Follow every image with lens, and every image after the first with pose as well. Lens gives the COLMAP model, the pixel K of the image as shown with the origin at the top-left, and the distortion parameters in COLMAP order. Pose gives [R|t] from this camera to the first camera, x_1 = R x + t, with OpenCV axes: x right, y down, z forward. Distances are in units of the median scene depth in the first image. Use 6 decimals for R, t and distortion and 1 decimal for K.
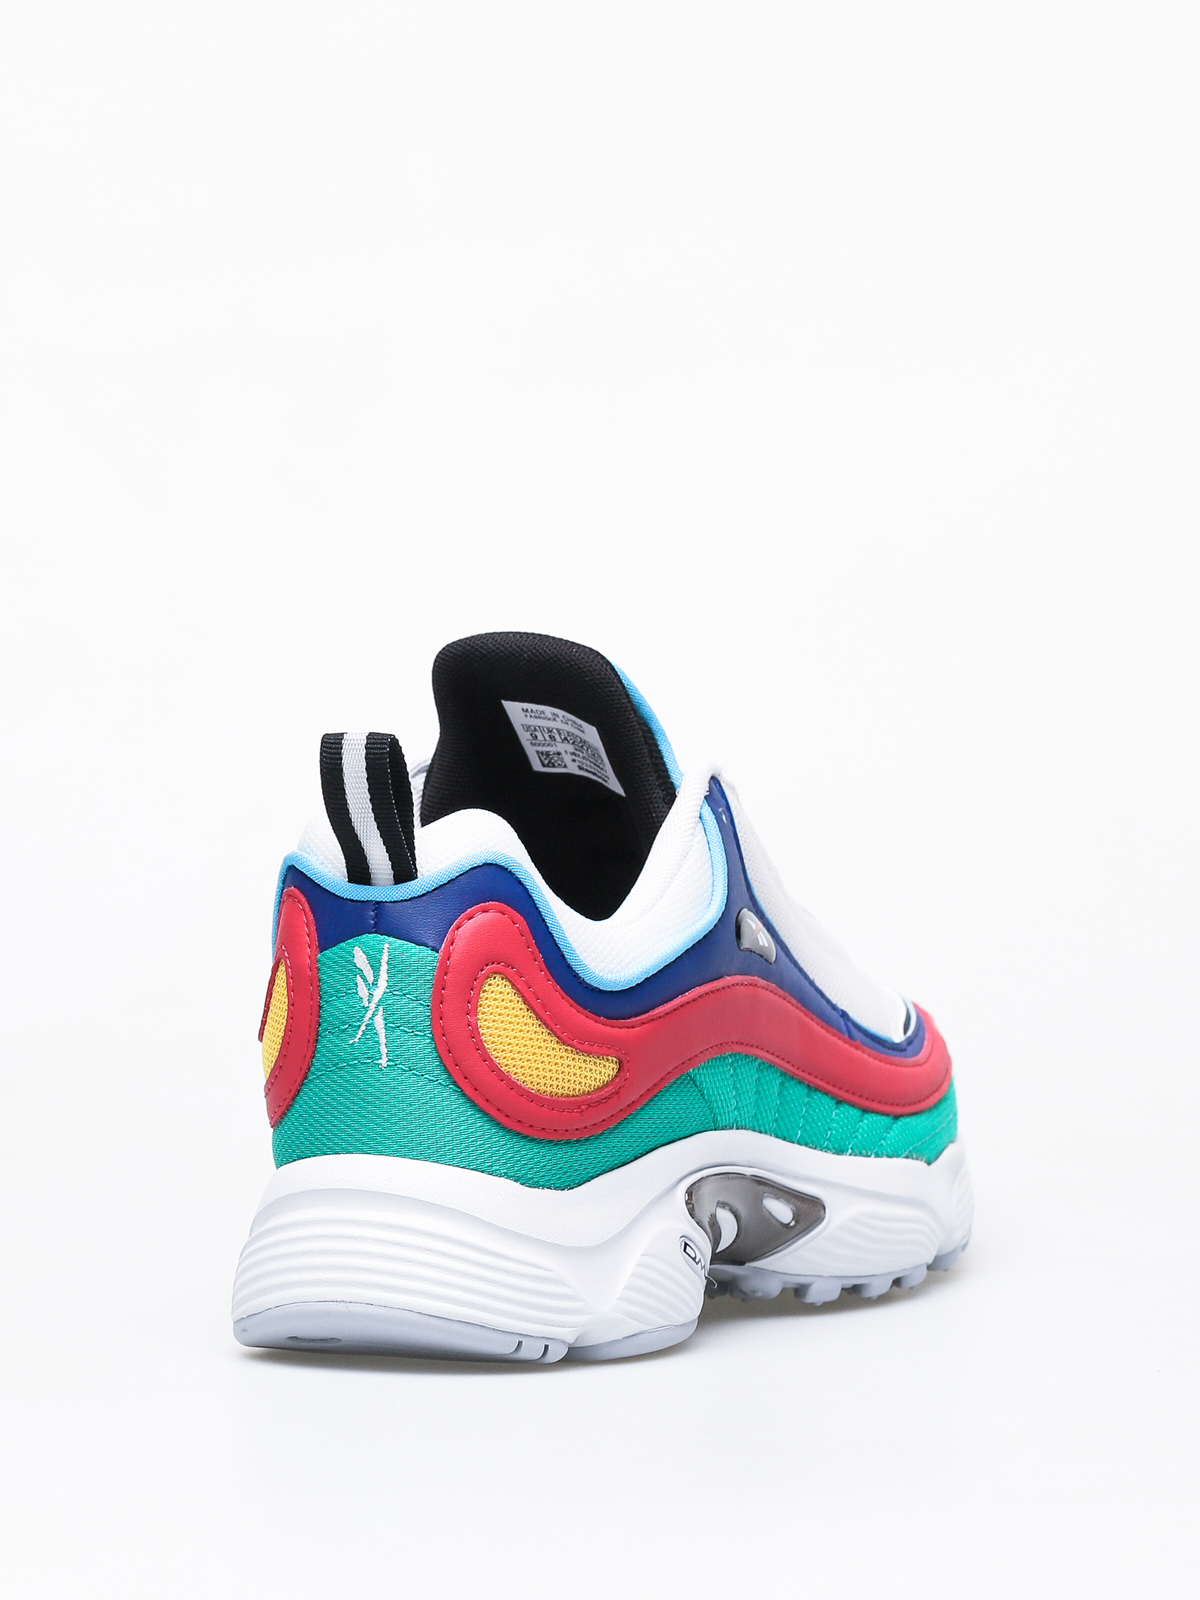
lens RADIAL K [[6219.4, 0, 599.2], [0, 6219.4, 798.9], [0, 0, 1]] dist [-0.003964, 0.000000]
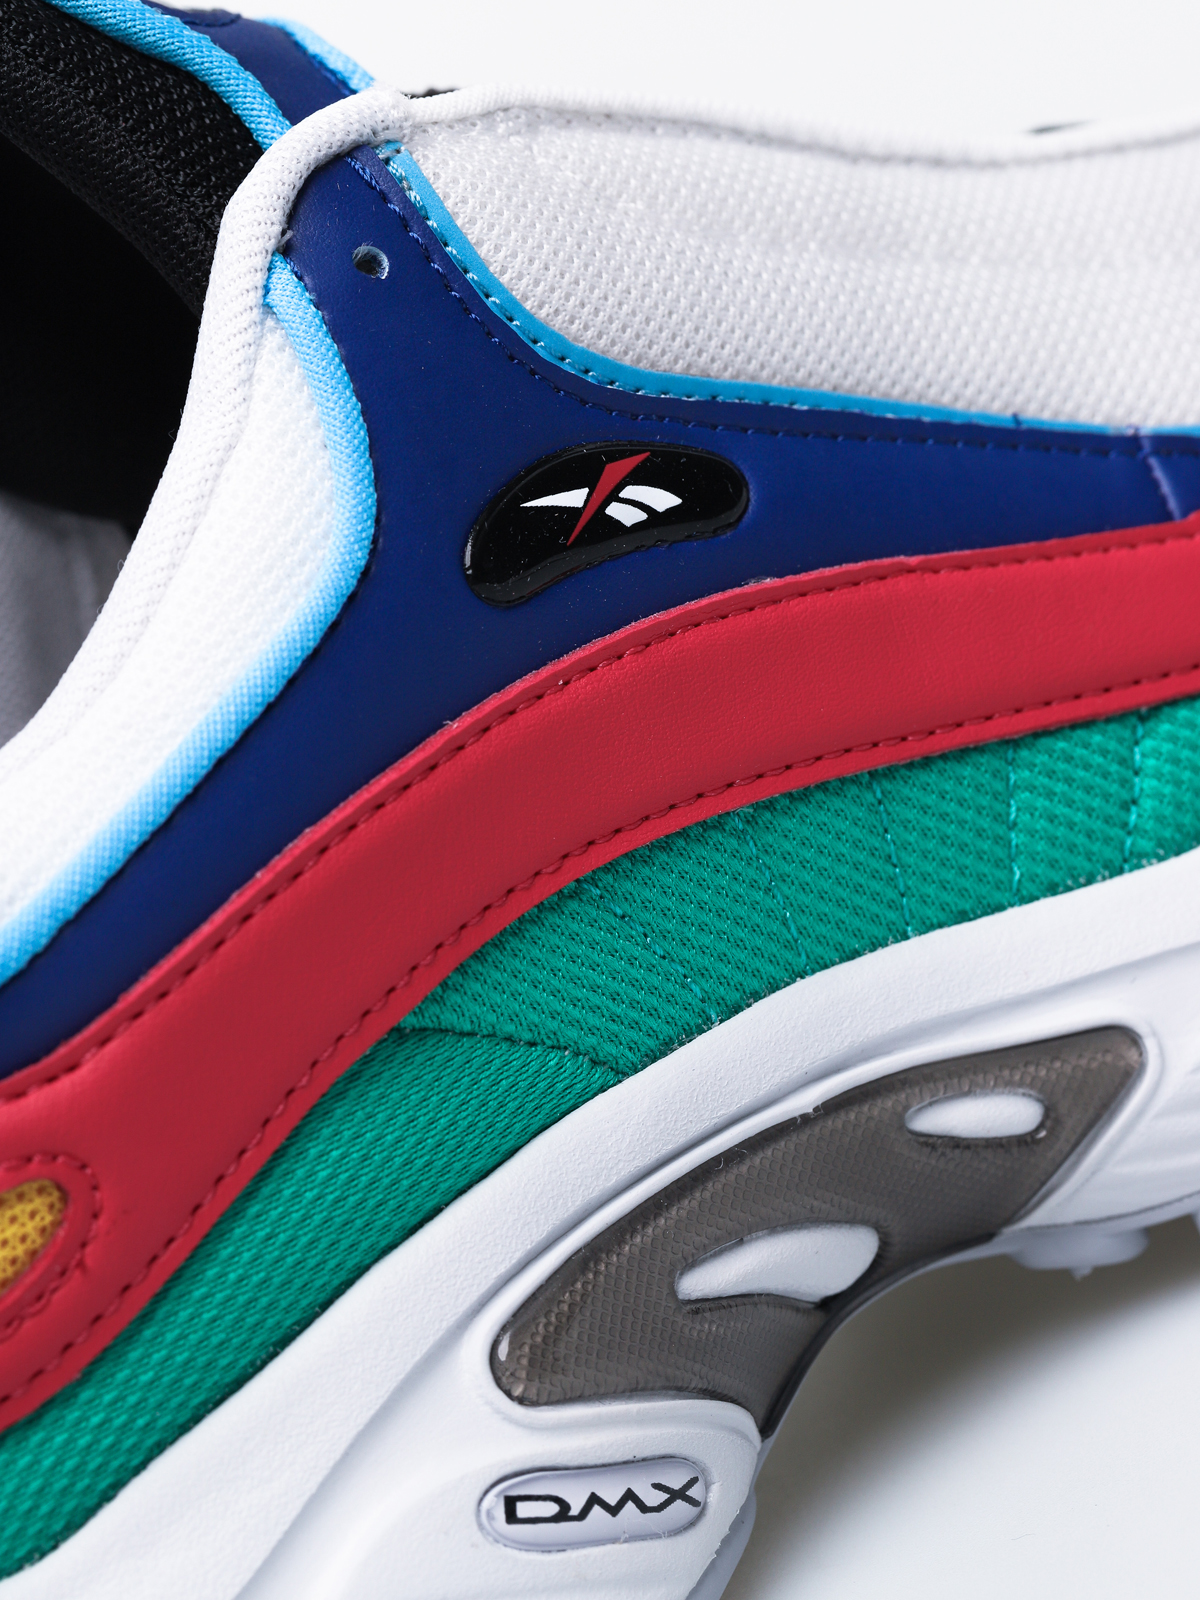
lens RADIAL K [[6219.4, 0, 599.7], [0, 6219.4, 794.8], [0, 0, 1]] dist [-0.003964, 0.000000]
pose [[0.803902, -0.240812, -0.543830, 0.232662], [0.401731, 0.894112, 0.197929, -0.036849], [0.438581, -0.377589, 0.815520, 0.734967]]
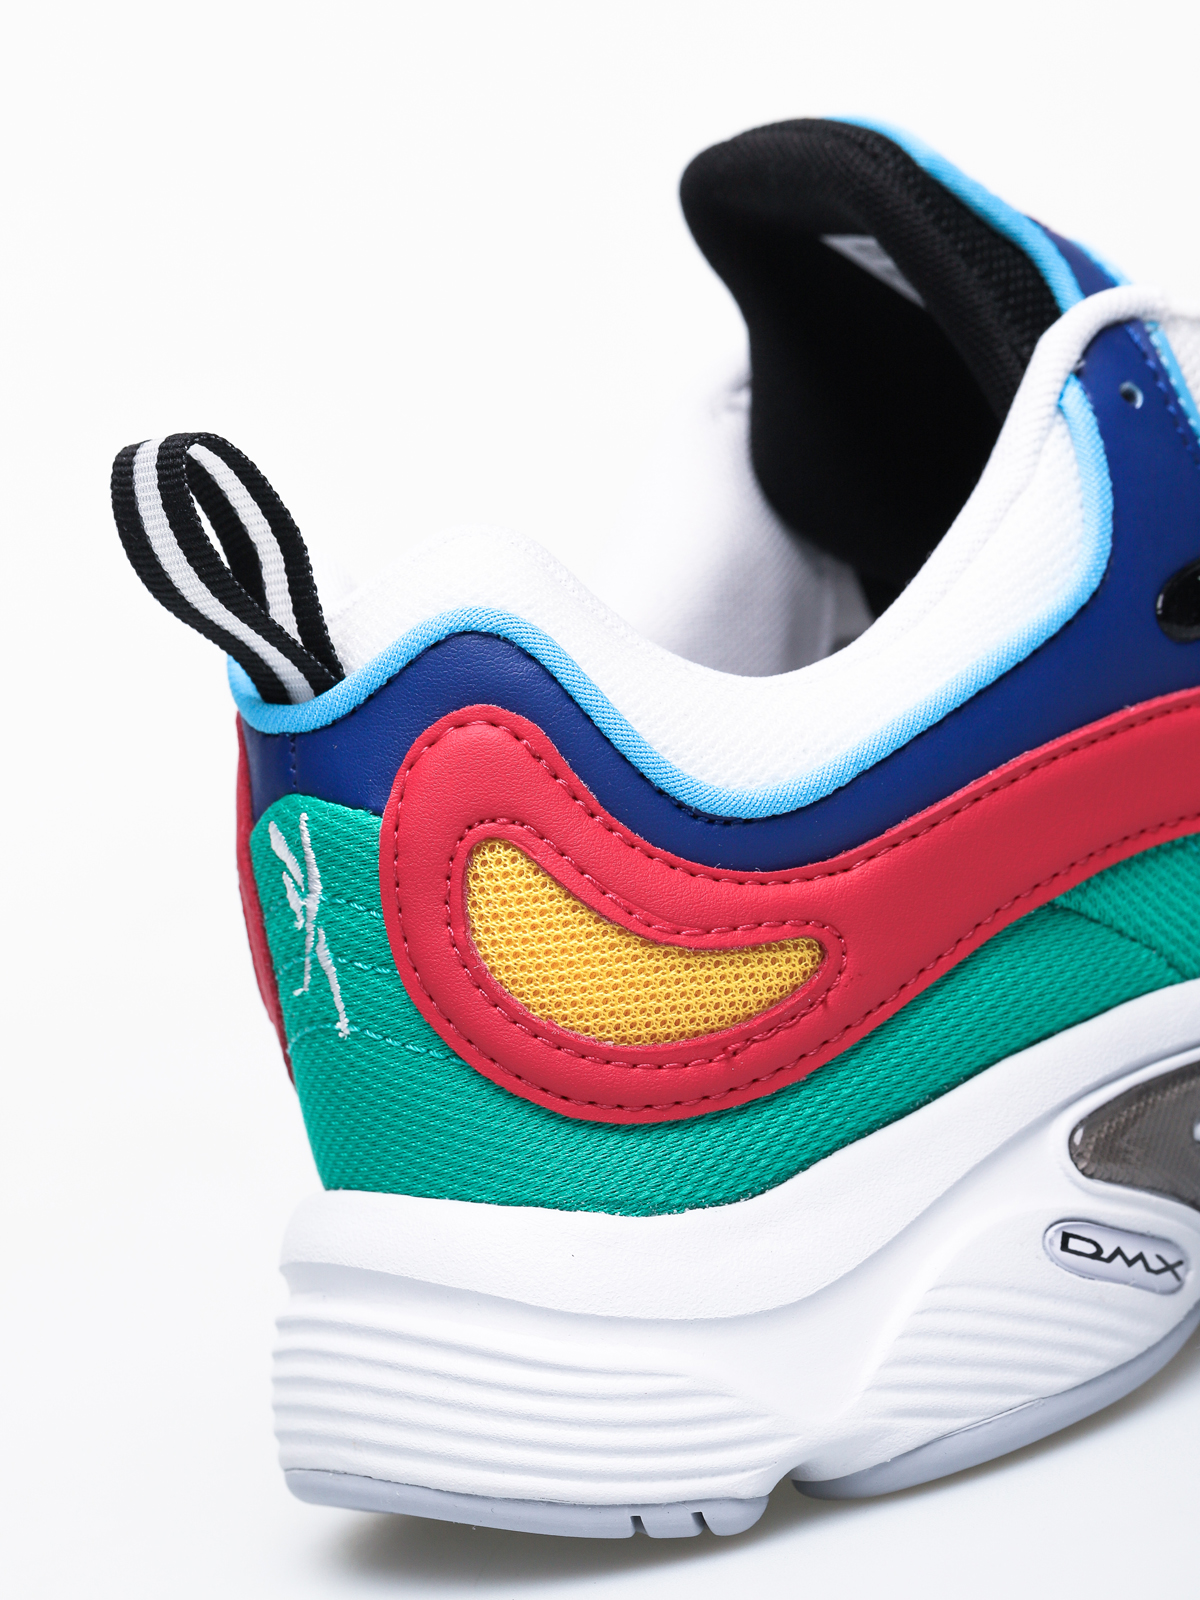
lens RADIAL K [[6219.4, 0, 600.2], [0, 6219.4, 801.9], [0, 0, 1]] dist [-0.003964, 0.000000]
pose [[0.844856, -0.120952, -0.521142, 0.267321], [0.205000, 0.972948, 0.106527, -0.029756], [0.494159, -0.196834, 0.846796, 0.550041]]
